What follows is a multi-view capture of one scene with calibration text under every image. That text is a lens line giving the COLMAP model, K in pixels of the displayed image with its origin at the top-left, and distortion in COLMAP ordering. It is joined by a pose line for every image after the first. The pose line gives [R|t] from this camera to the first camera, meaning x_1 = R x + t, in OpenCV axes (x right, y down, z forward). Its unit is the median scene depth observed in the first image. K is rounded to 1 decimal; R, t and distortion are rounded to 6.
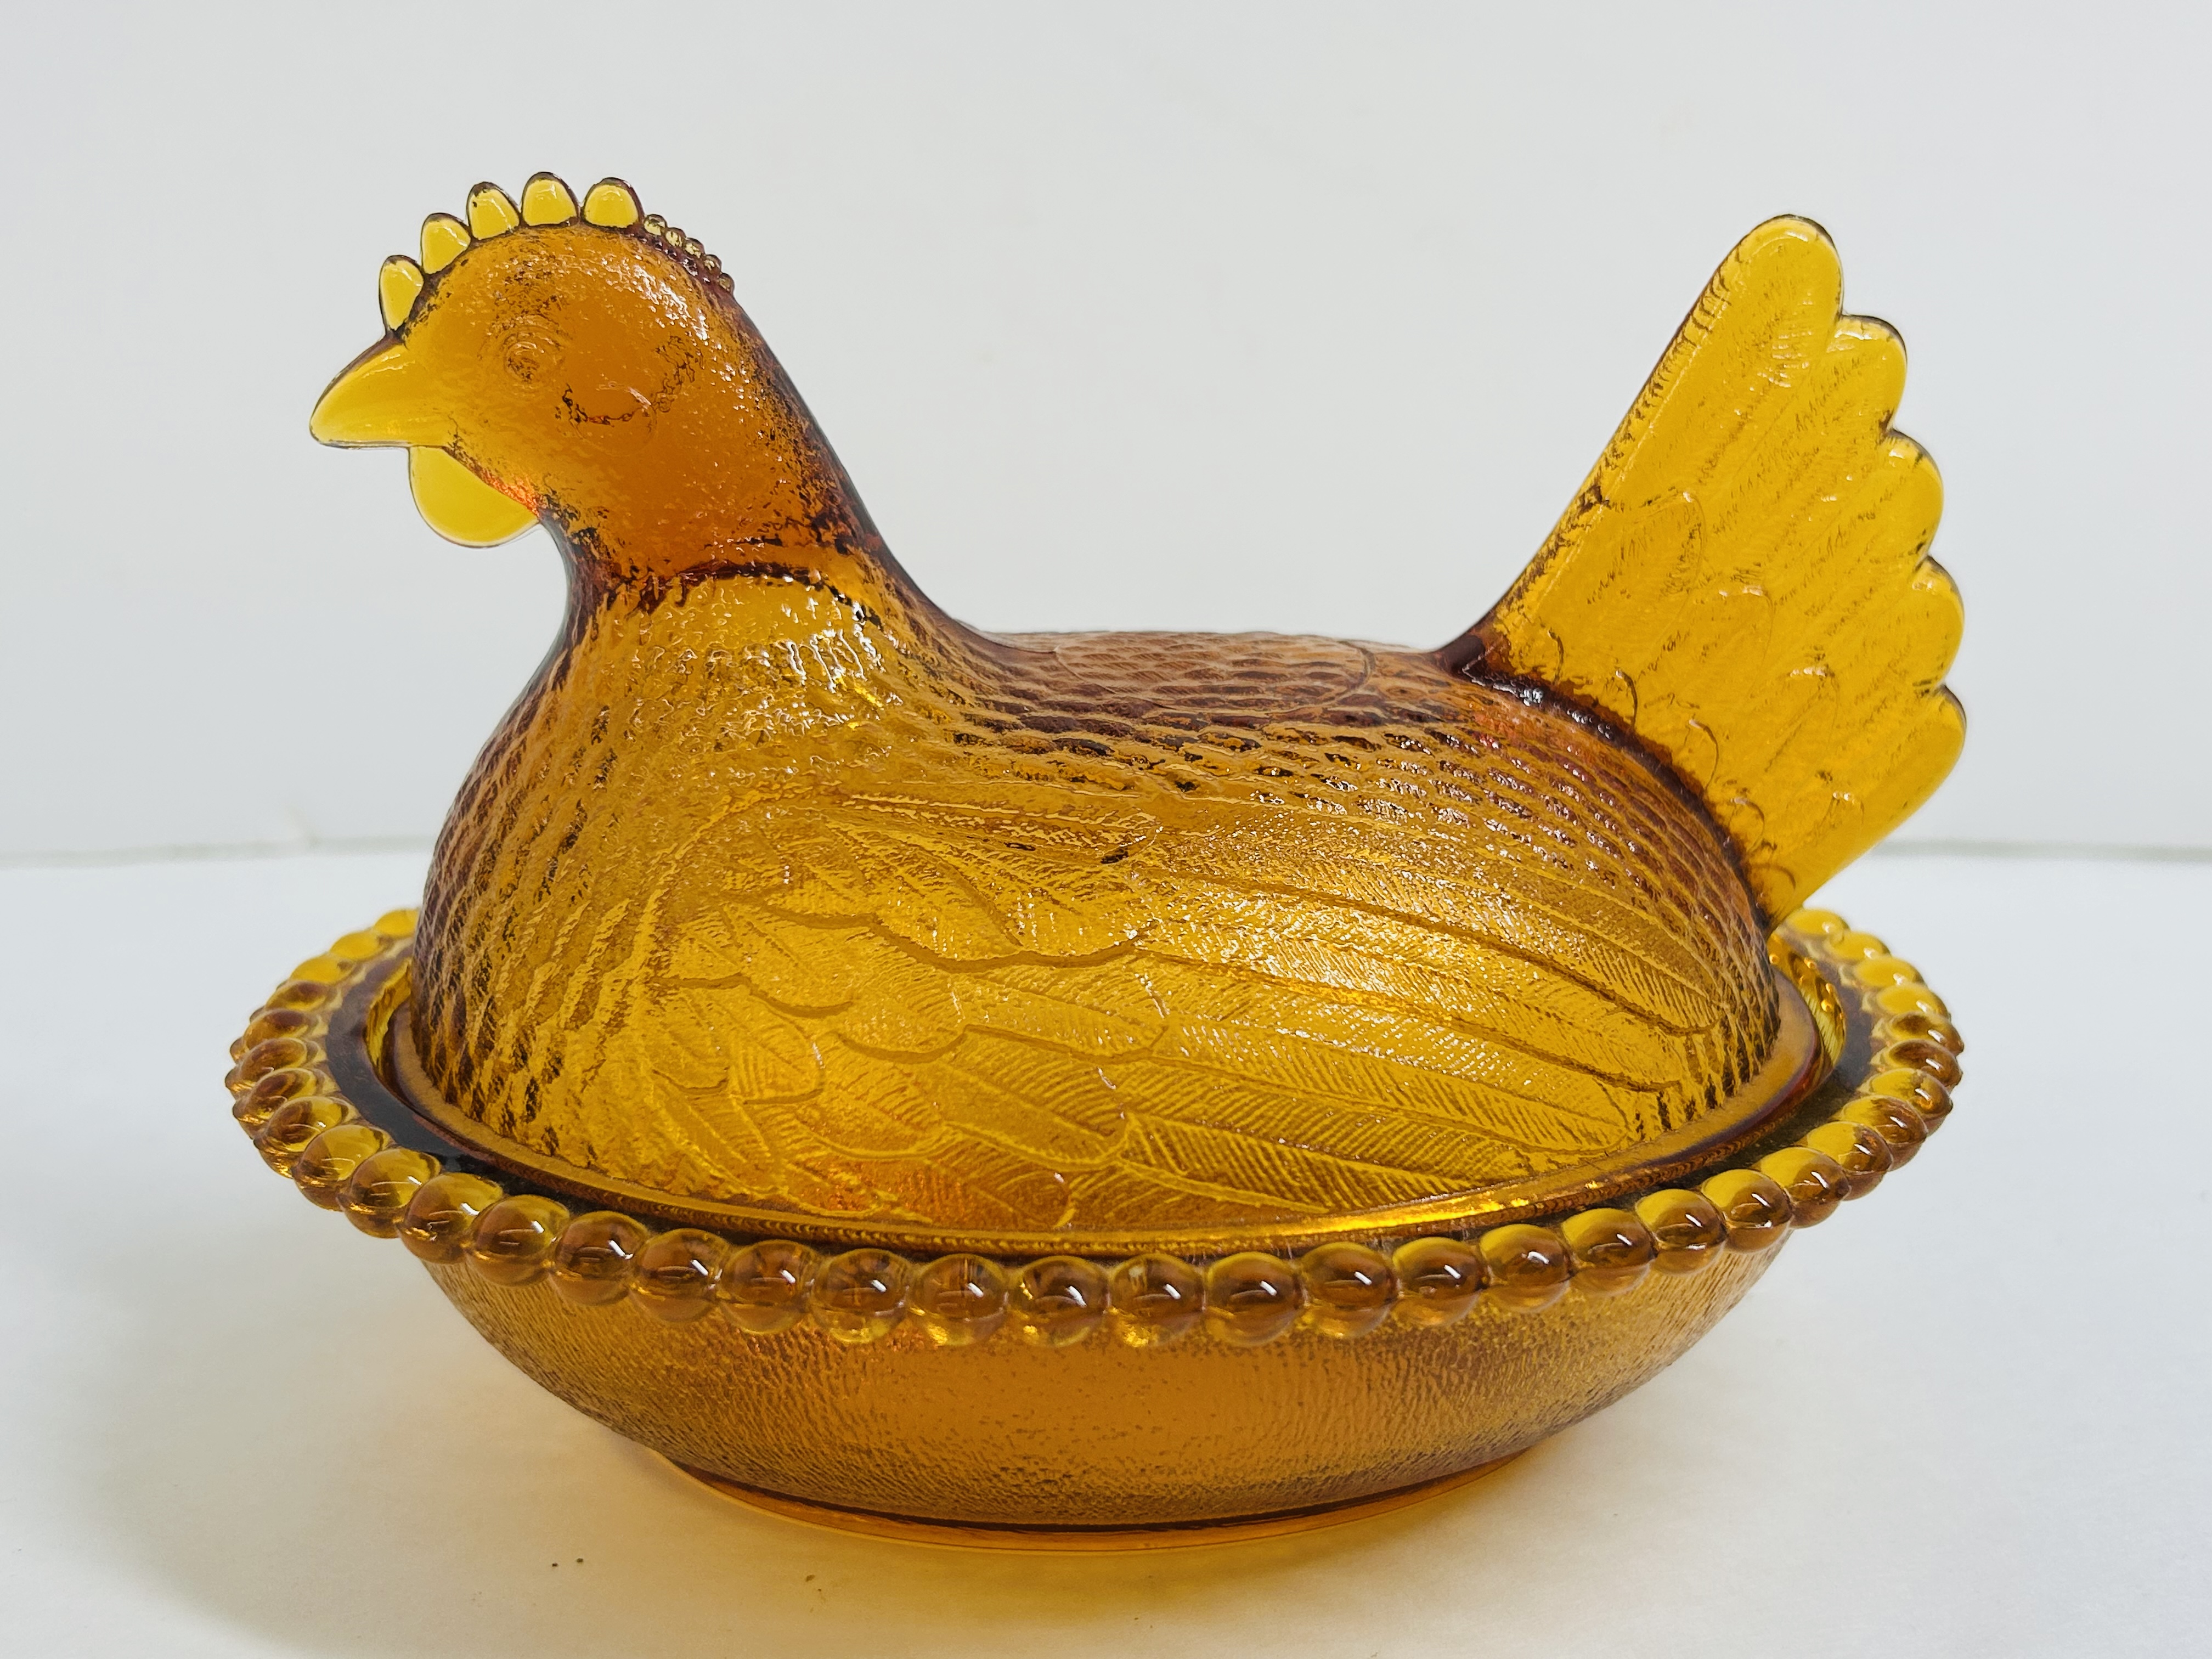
lens RADIAL K [[2234.2, 0, 1111.3], [0, 2234.2, 830.8], [0, 0, 1]] dist [-0.054286, 0.000000]
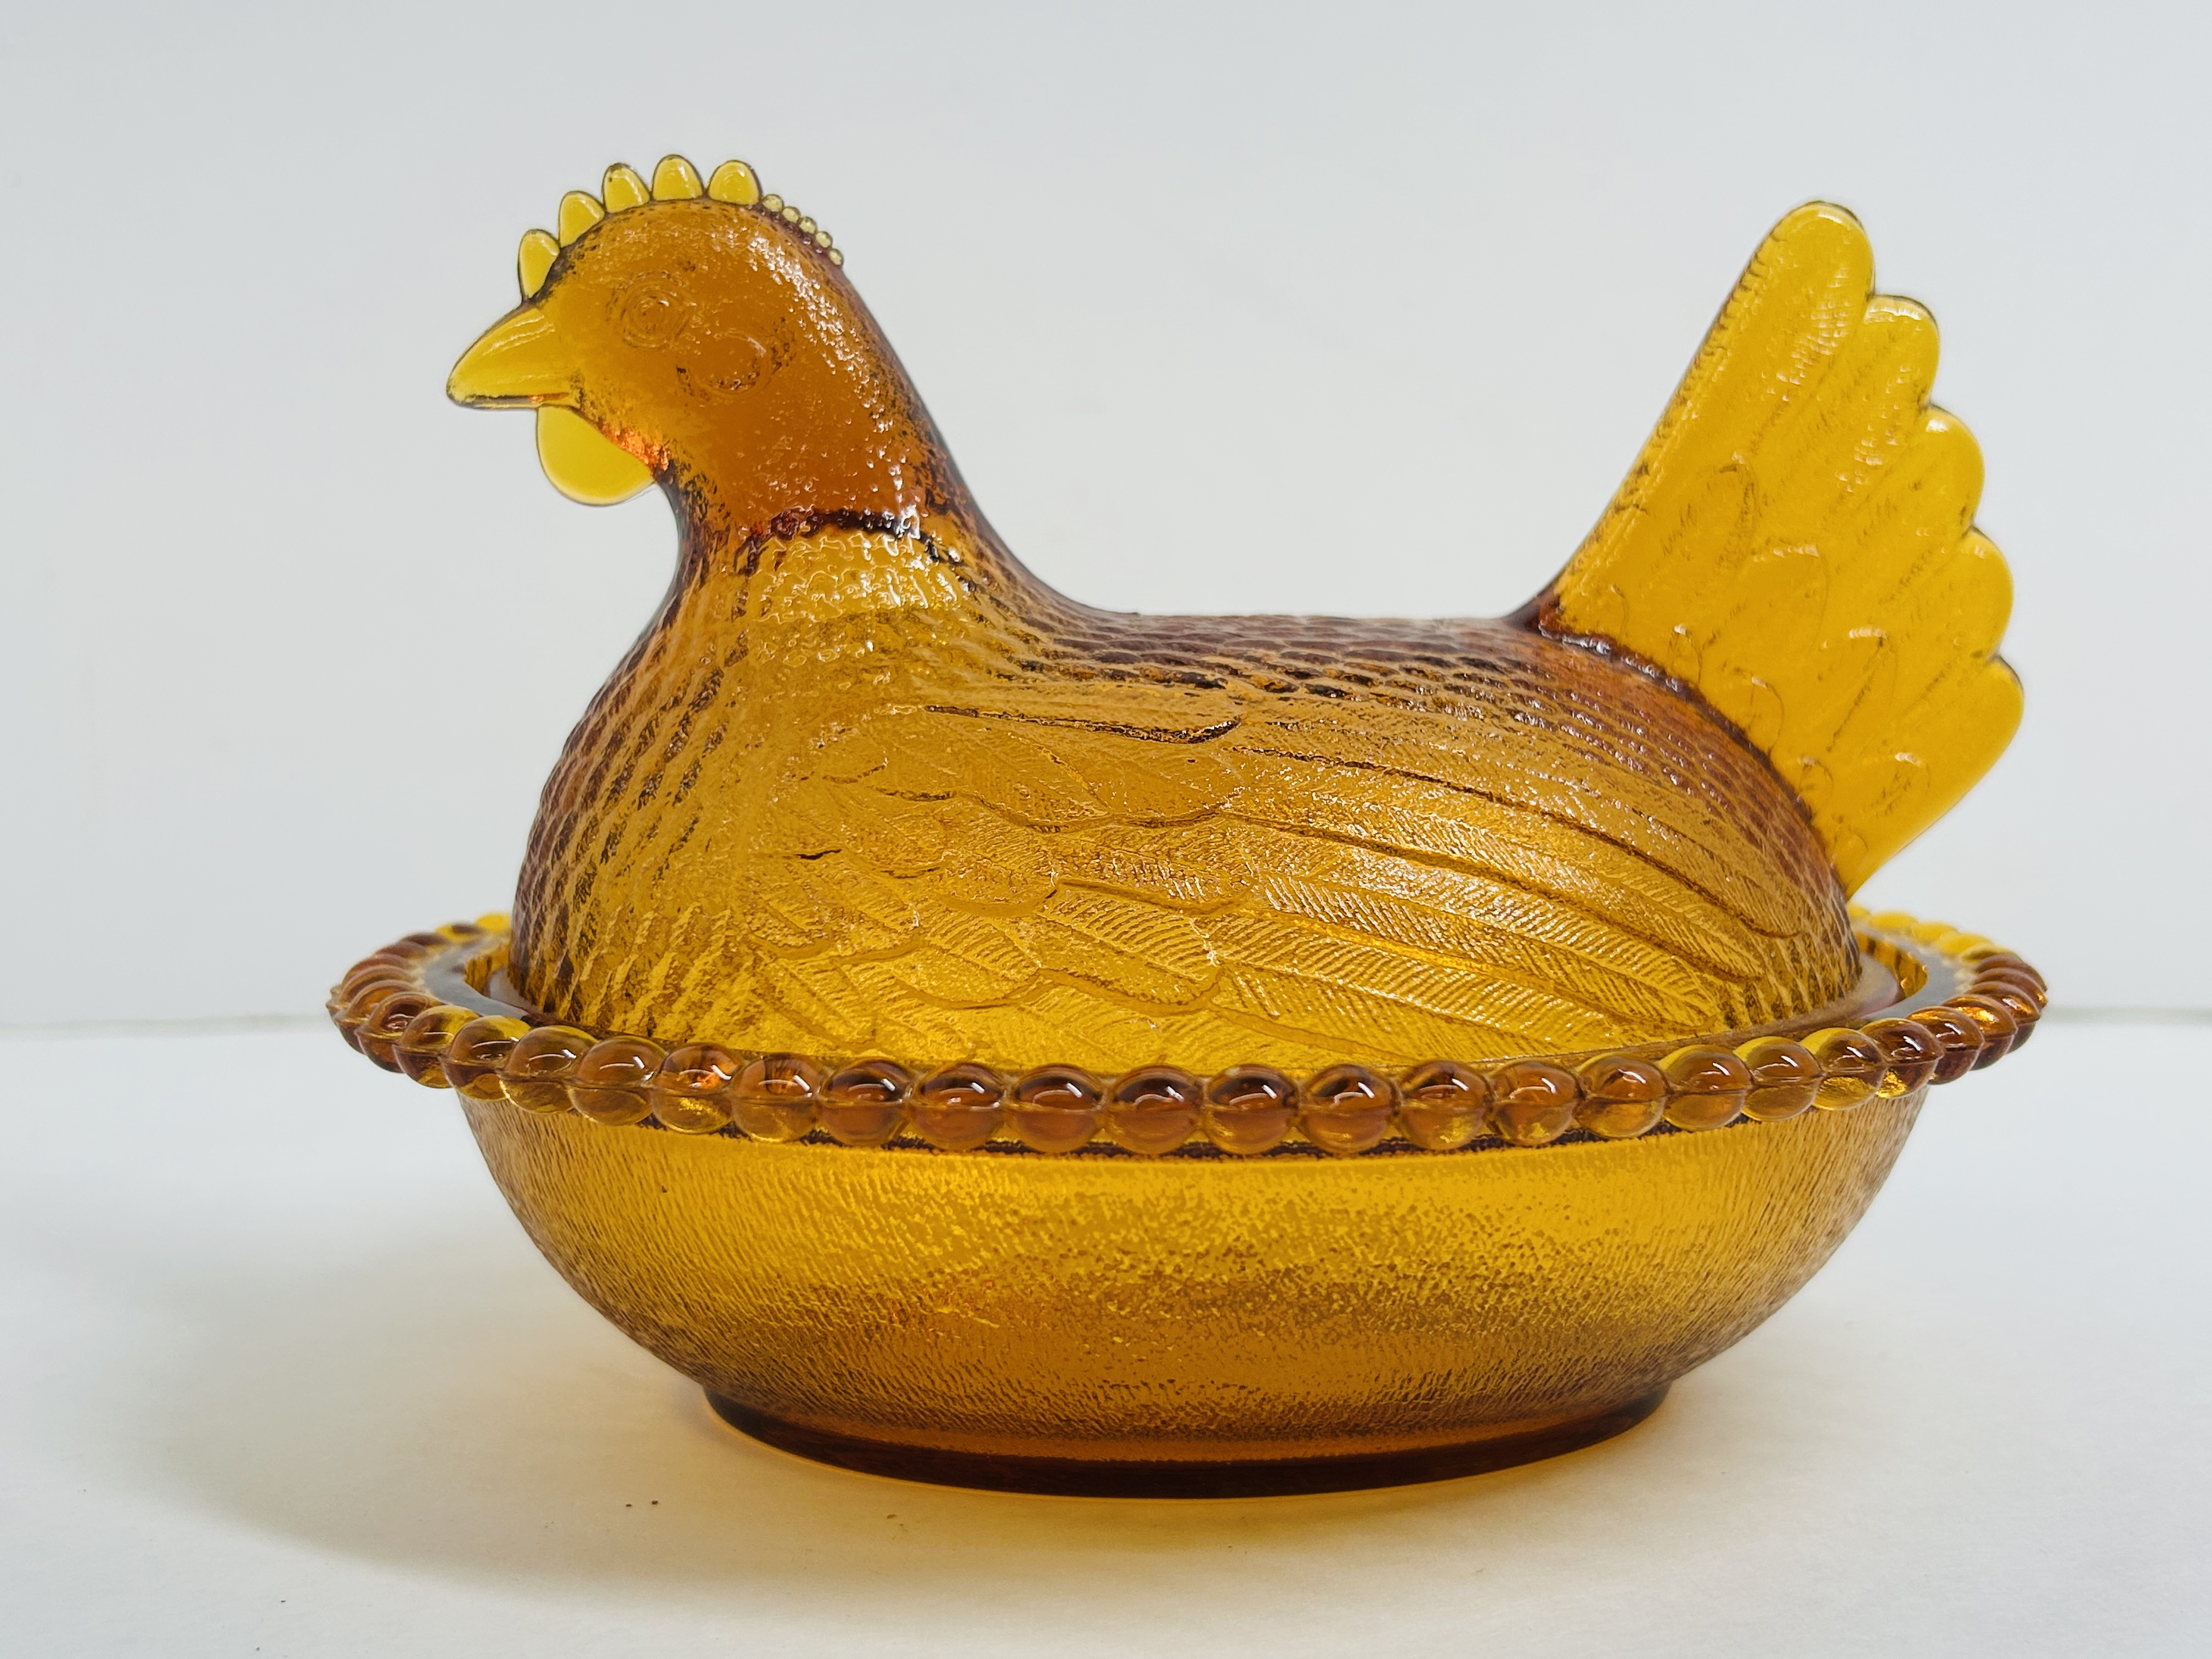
lens RADIAL K [[2234.2, 0, 1100.1], [0, 2234.2, 823.7], [0, 0, 1]] dist [-0.054286, 0.000000]
pose [[0.999659, -0.006187, -0.025360, -0.018760], [0.001182, 0.981240, -0.192789, 0.230582], [0.026077, 0.192693, 0.980913, -0.006848]]
